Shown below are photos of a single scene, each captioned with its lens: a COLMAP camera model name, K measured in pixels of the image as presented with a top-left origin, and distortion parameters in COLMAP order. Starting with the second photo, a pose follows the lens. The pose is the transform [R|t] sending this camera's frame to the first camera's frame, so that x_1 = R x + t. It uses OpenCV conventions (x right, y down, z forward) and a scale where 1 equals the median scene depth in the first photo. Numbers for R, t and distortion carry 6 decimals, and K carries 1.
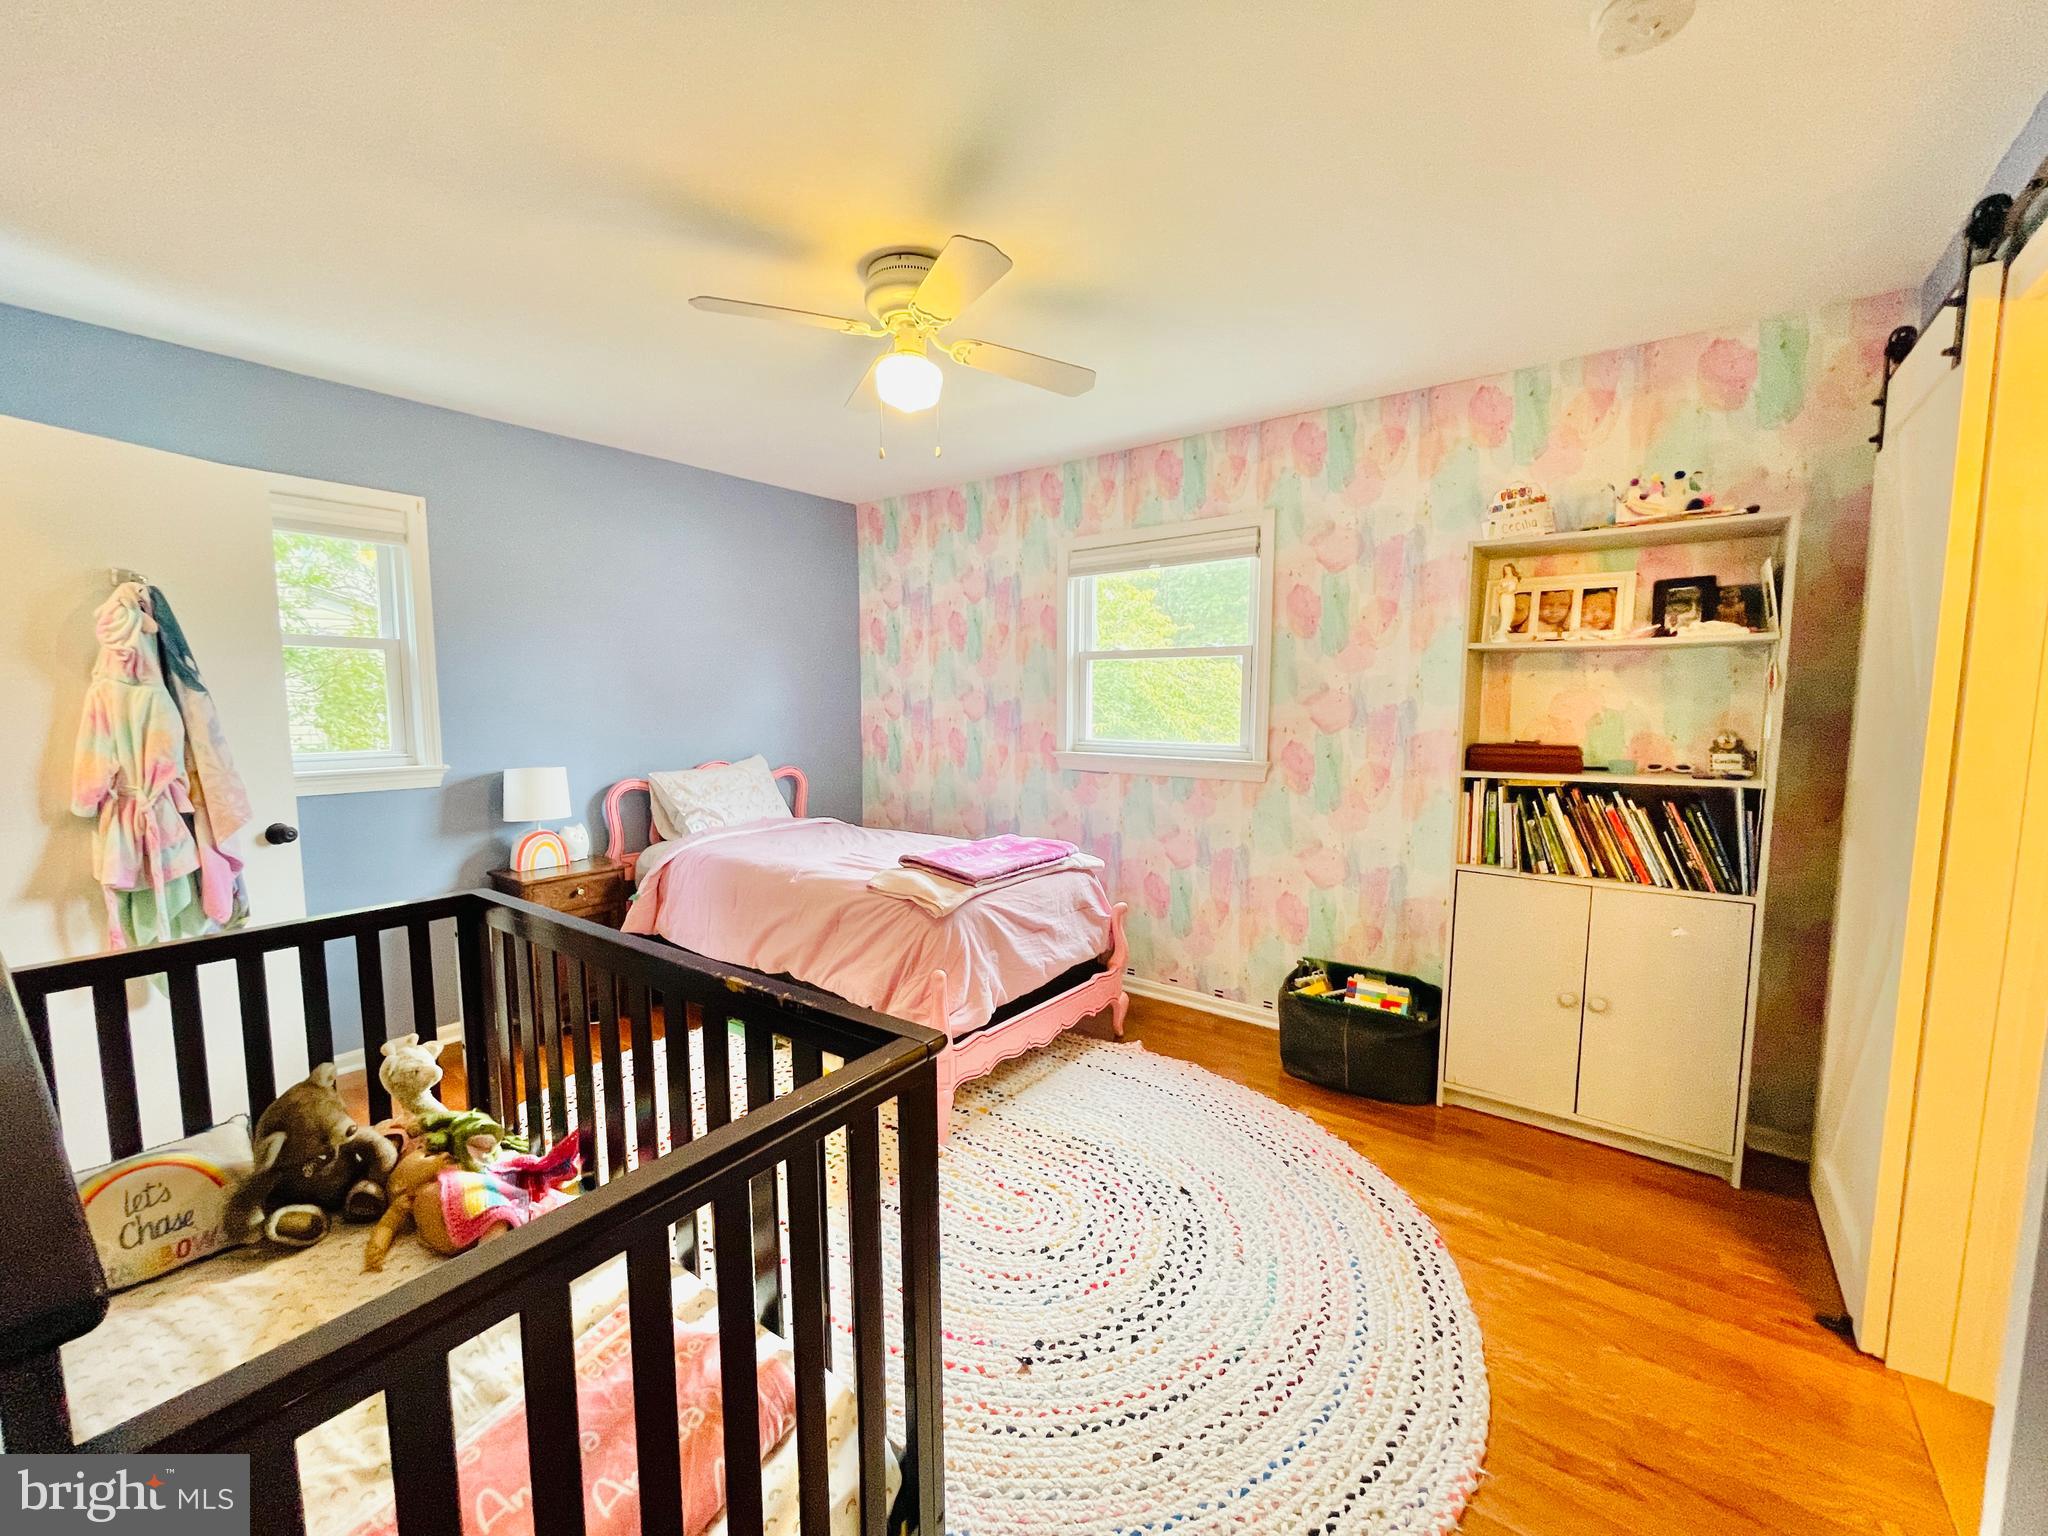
lens RADIAL K [[826.4, 0, 1014.8], [0, 826.4, 773.3], [0, 0, 1]] dist [-0.002947, 0.000542]
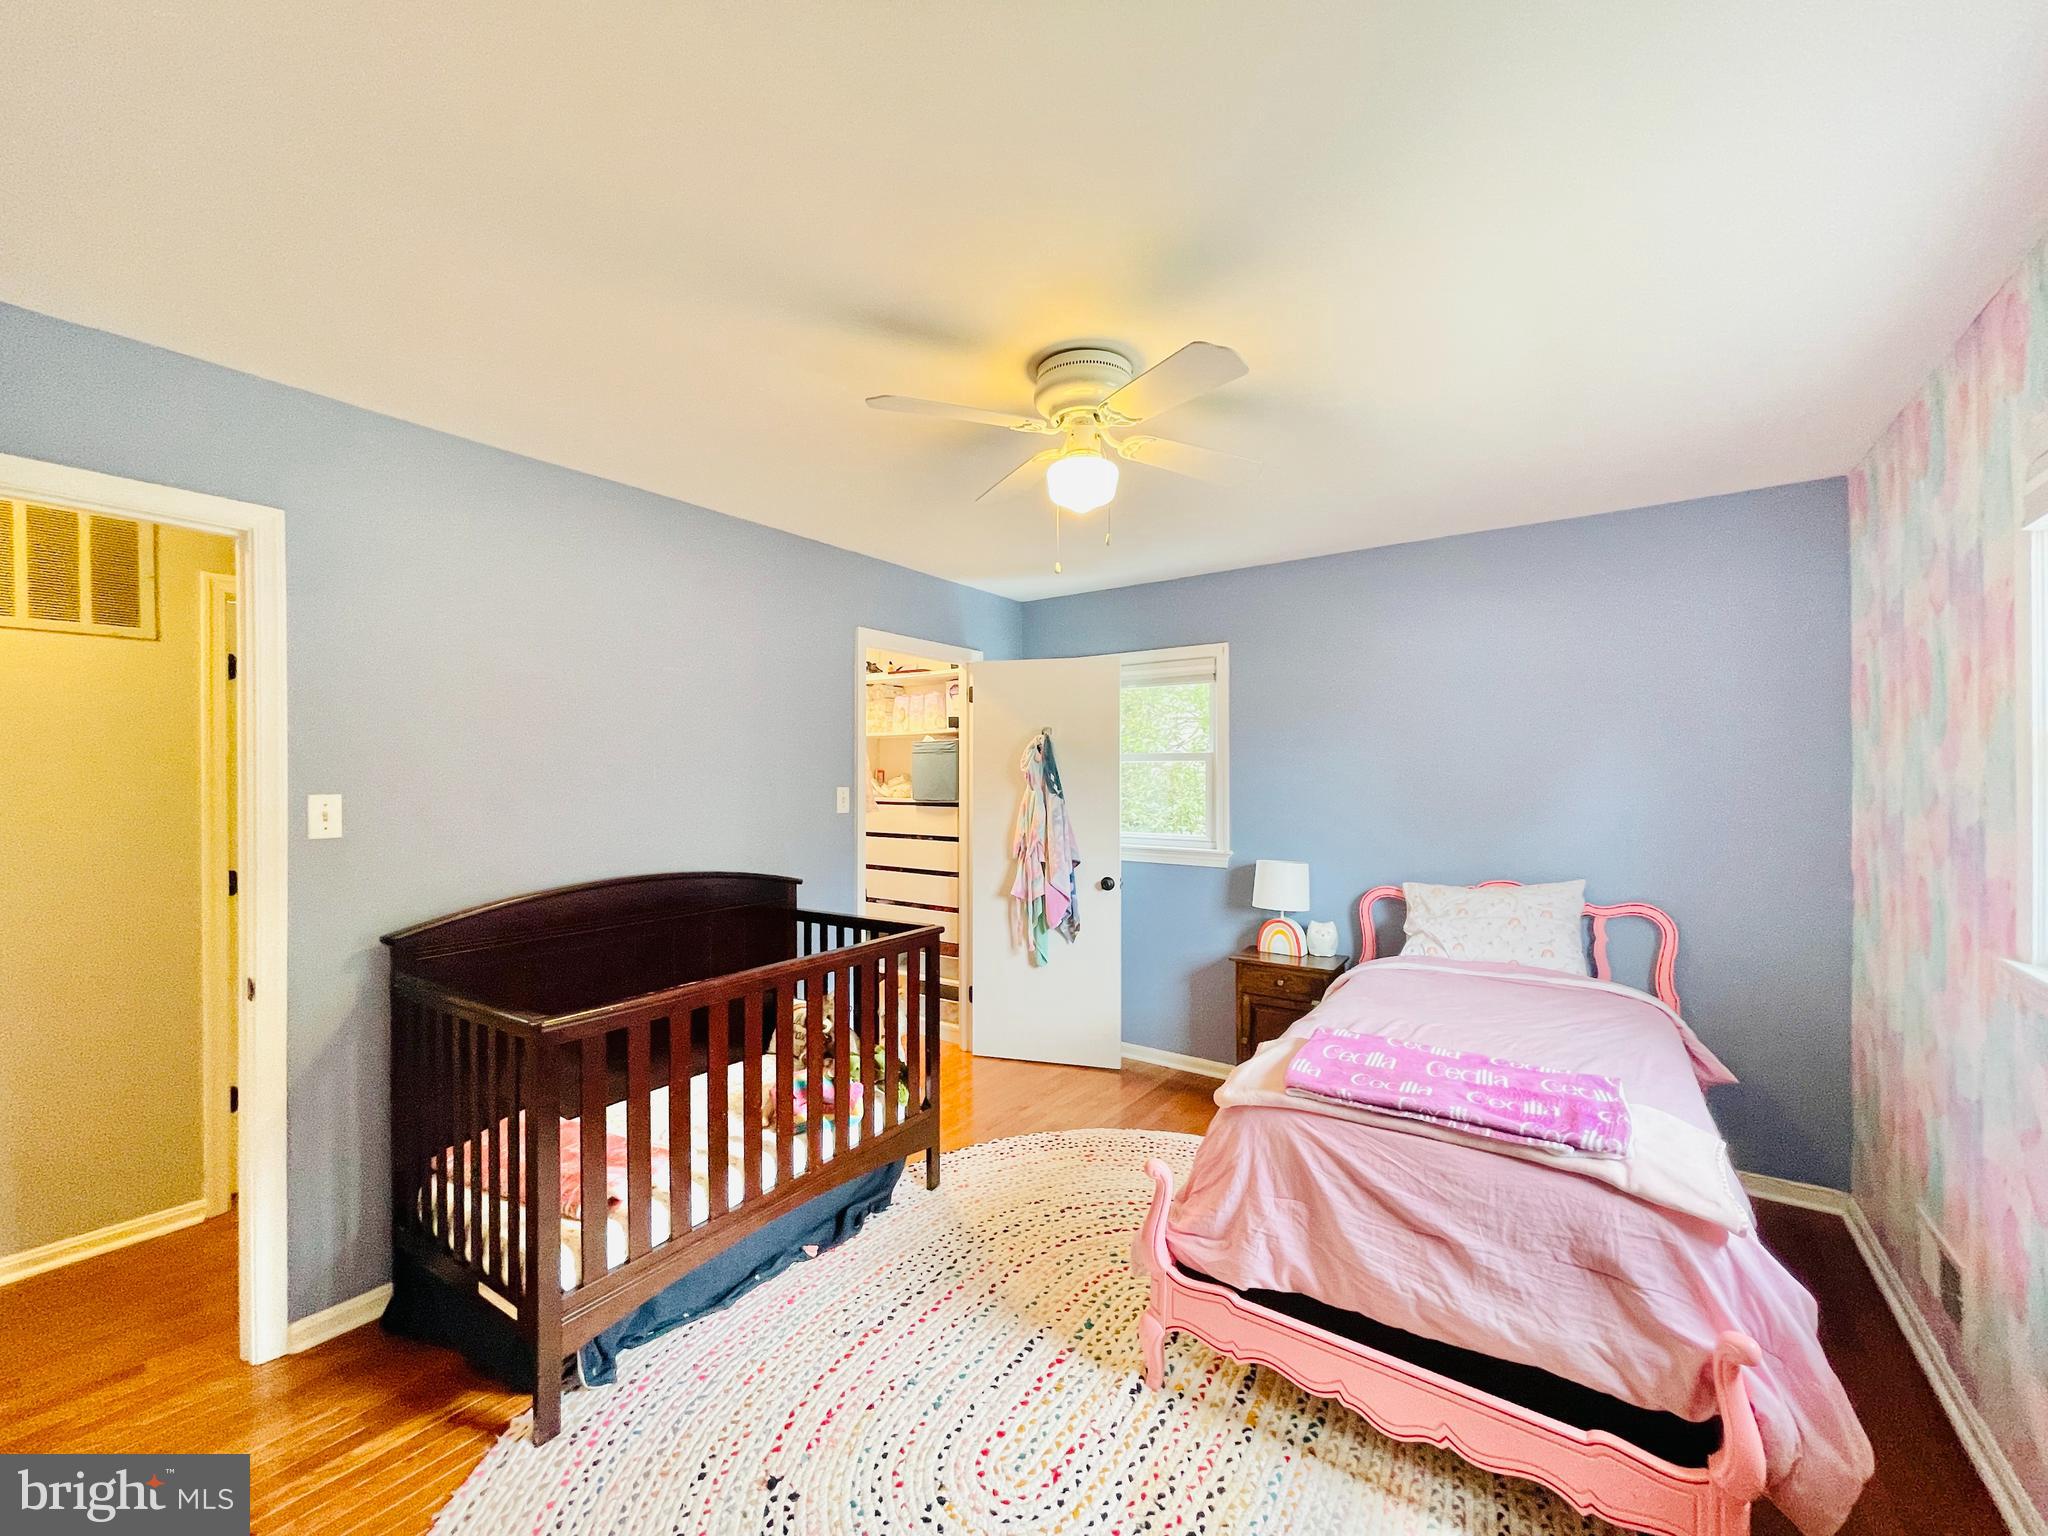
lens RADIAL K [[826.4, 0, 1017.4], [0, 826.4, 776.8], [0, 0, 1]] dist [-0.002947, 0.000542]
pose [[0.042795, 0.000315, -0.999084, 0.591535], [-0.093263, 0.995635, -0.003681, -0.095800], [0.994721, 0.093336, 0.042638, 0.675557]]
